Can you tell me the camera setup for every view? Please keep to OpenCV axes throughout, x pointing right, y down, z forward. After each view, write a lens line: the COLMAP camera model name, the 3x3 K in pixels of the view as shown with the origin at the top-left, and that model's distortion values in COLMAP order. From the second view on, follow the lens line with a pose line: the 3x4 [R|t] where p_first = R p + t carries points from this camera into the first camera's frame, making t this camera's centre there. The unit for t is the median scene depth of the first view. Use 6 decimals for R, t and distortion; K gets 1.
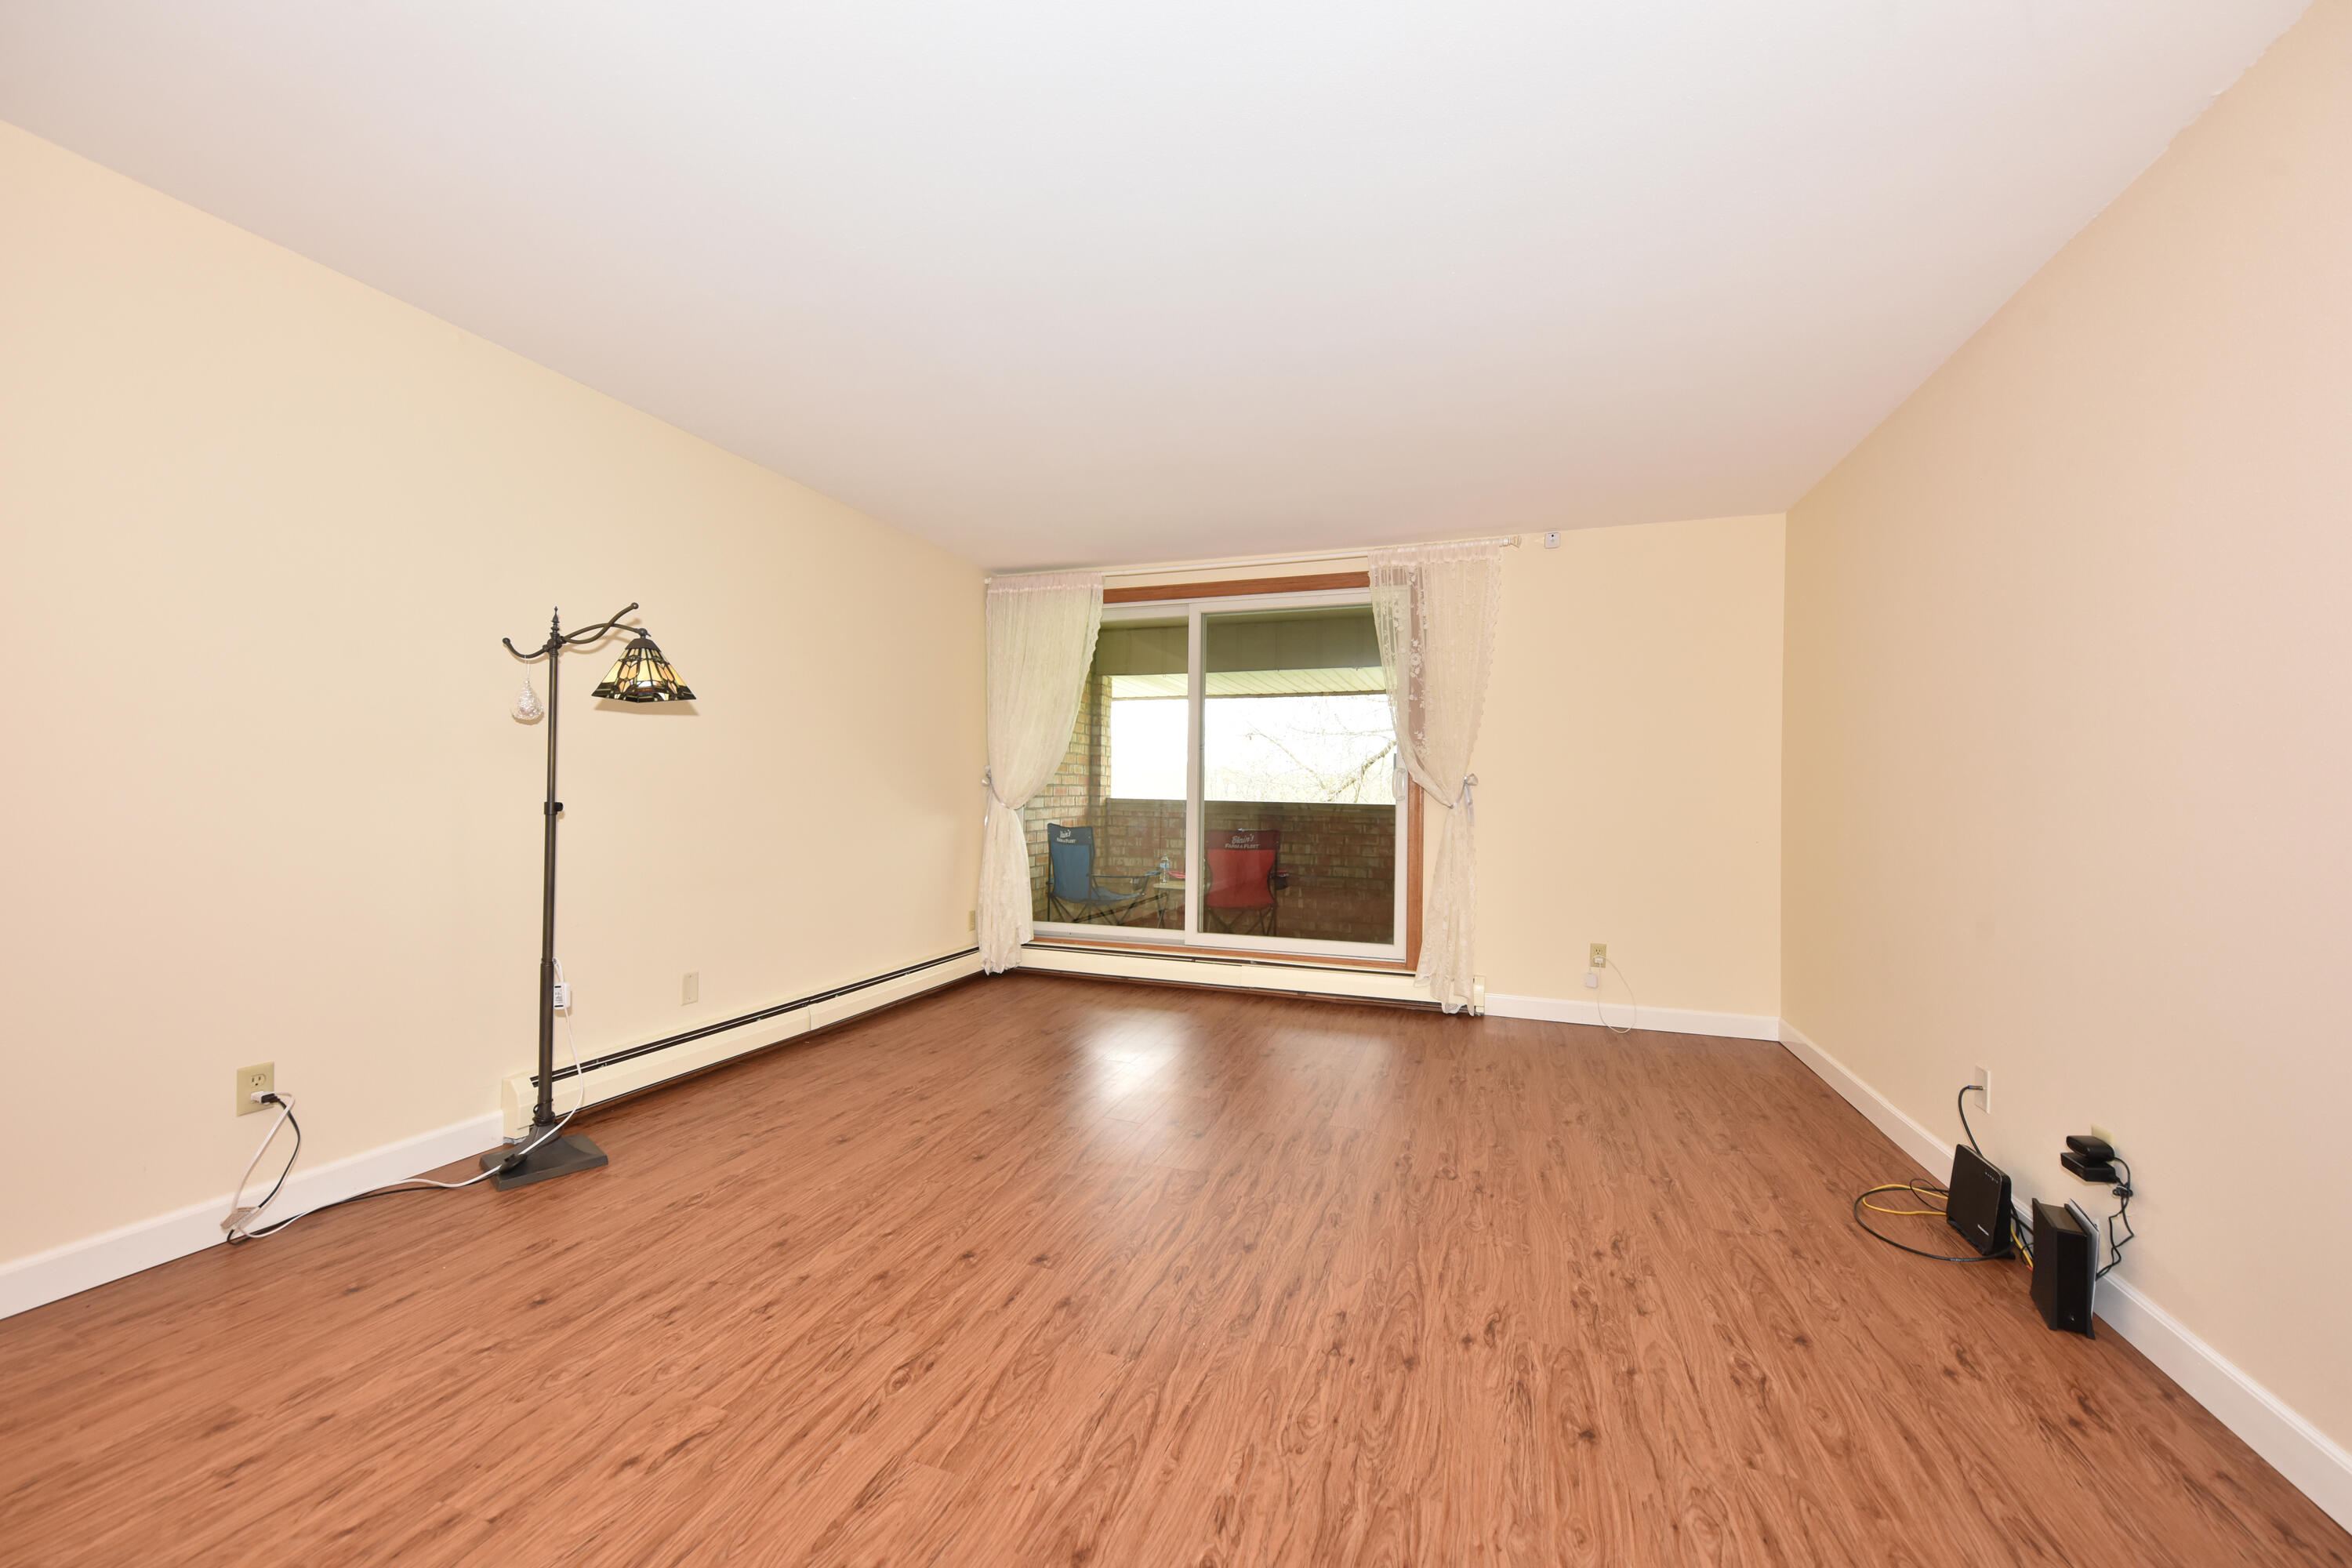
lens RADIAL K [[883.5, 0, 1194.8], [0, 883.5, 788.4], [0, 0, 1]] dist [0.001518, 0.000026]
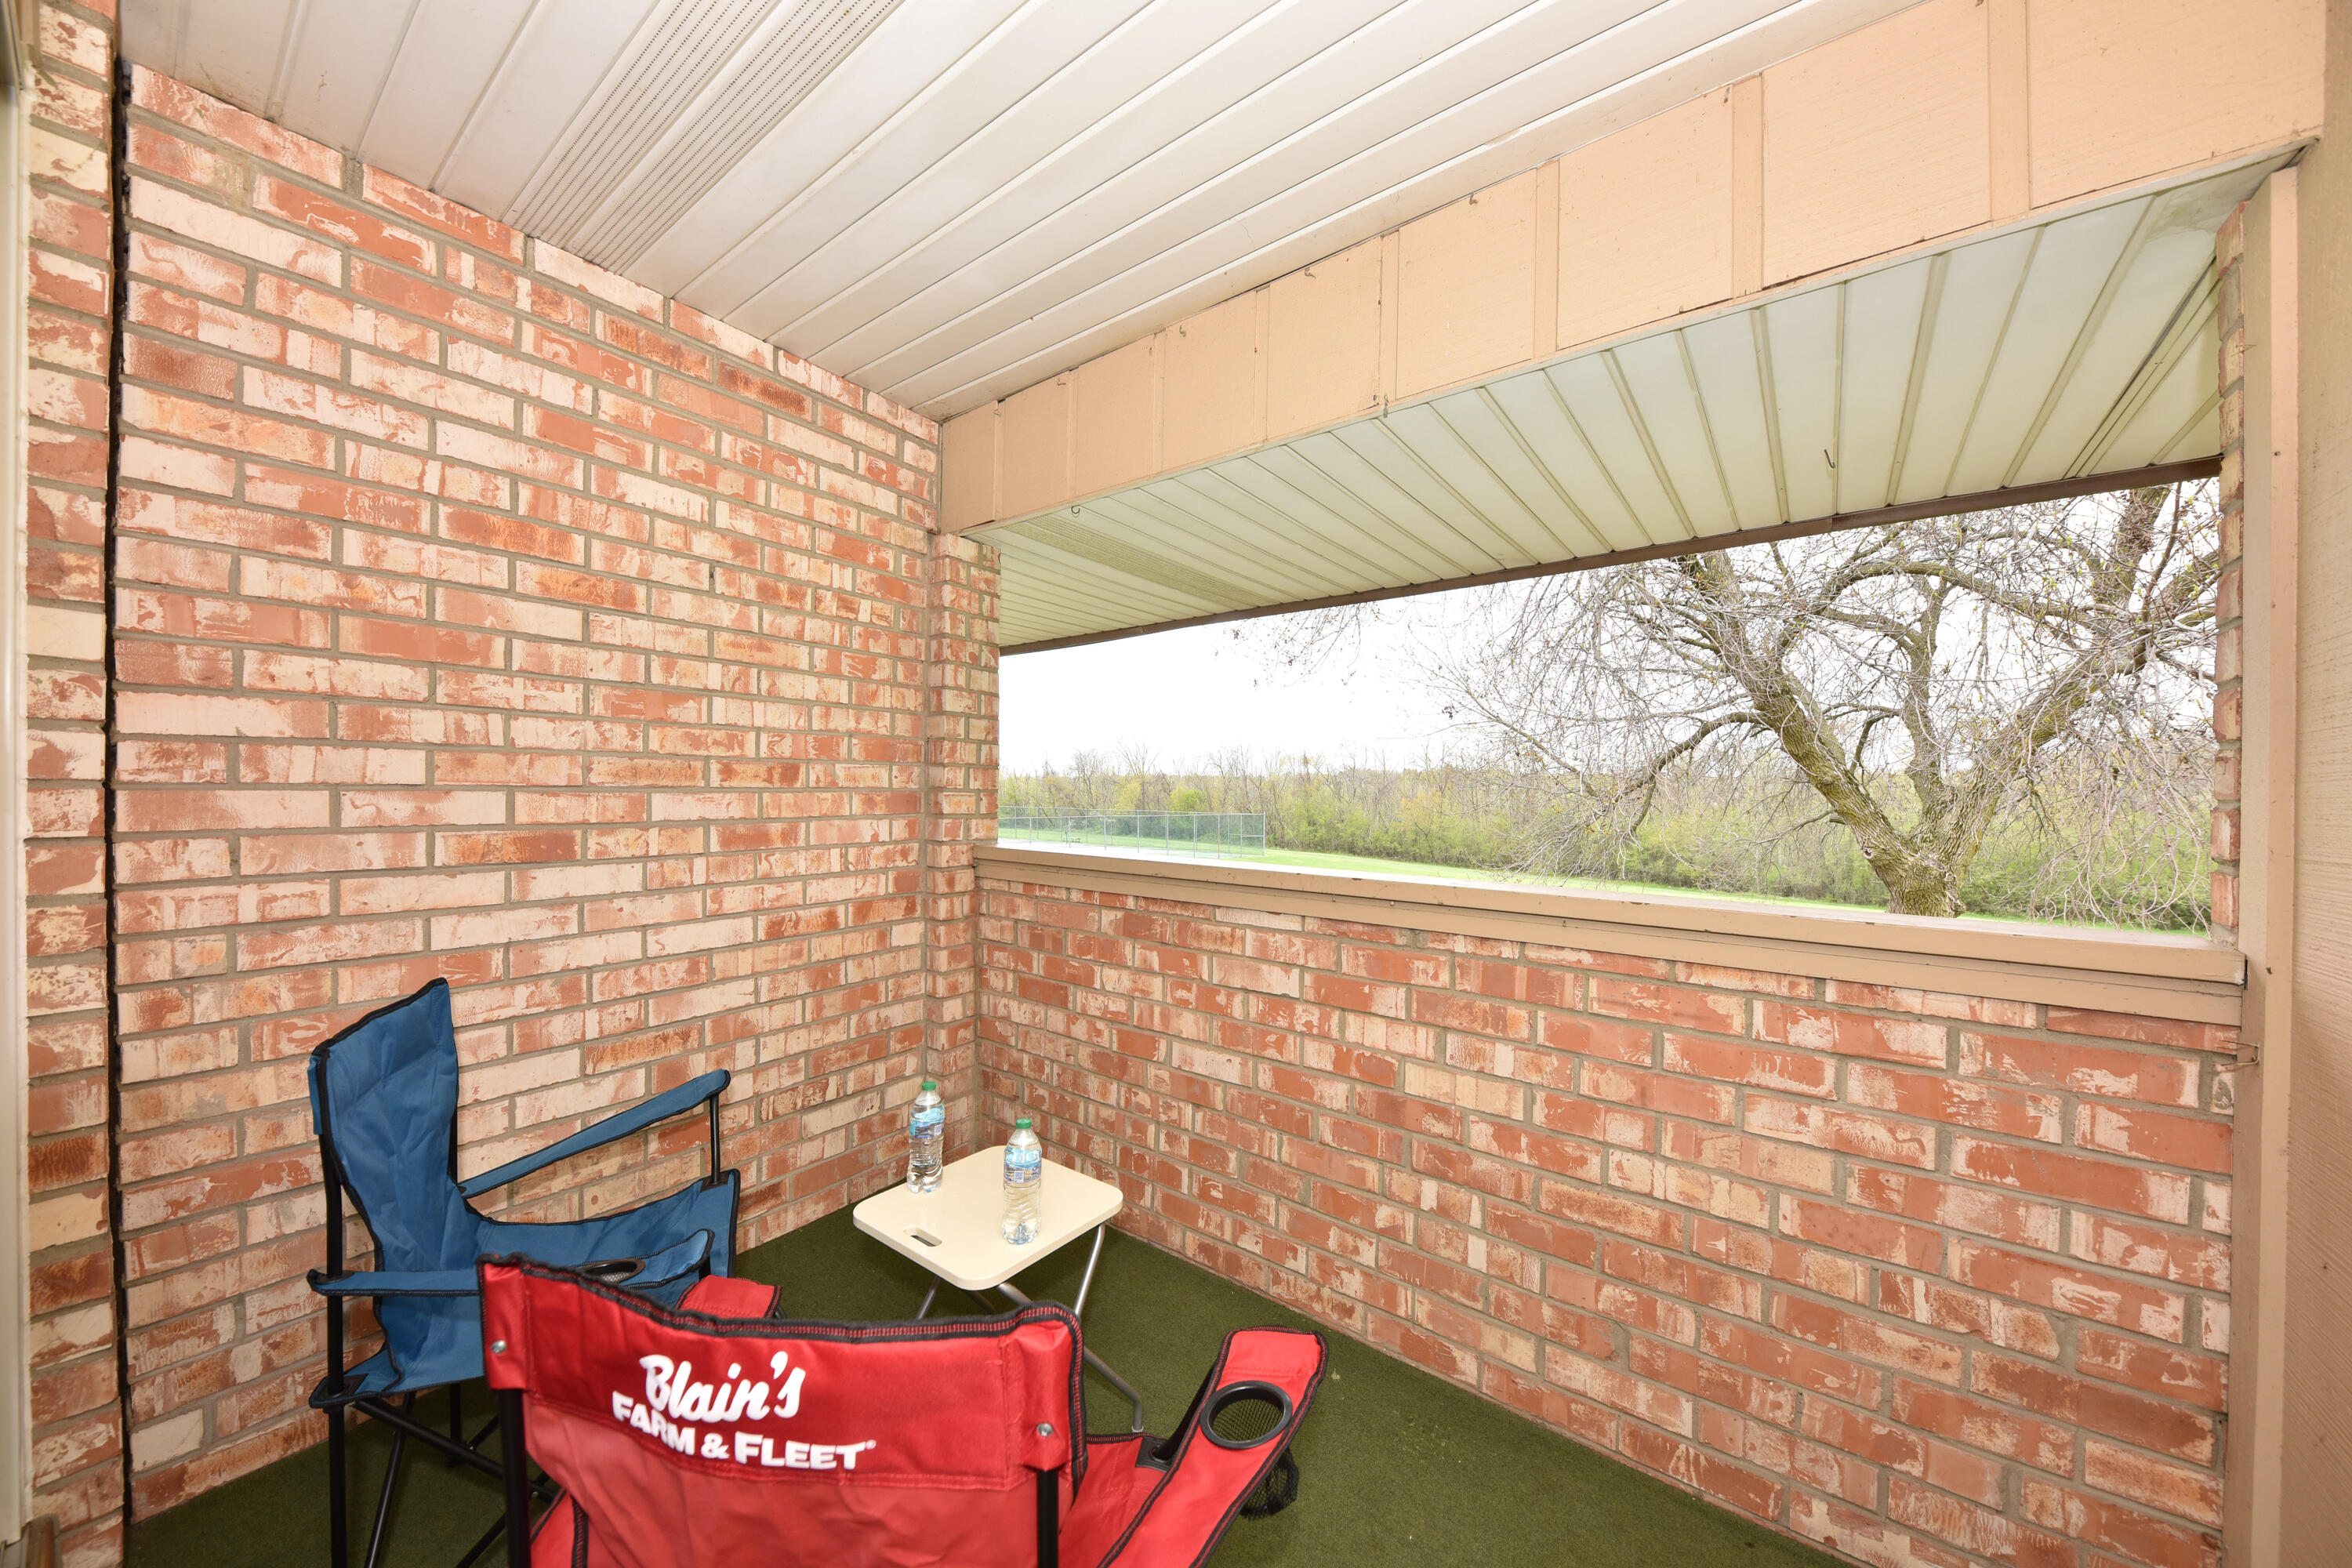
lens RADIAL K [[822.3, 0, 1177.3], [0, 822.3, 793.0], [0, 0, 1]] dist [0.000780, -0.000137]
pose [[0.944907, -0.004942, -0.327300, 0.116160], [0.007333, 0.999955, 0.006073, -0.015424], [0.327255, -0.008139, 0.944901, 0.729069]]
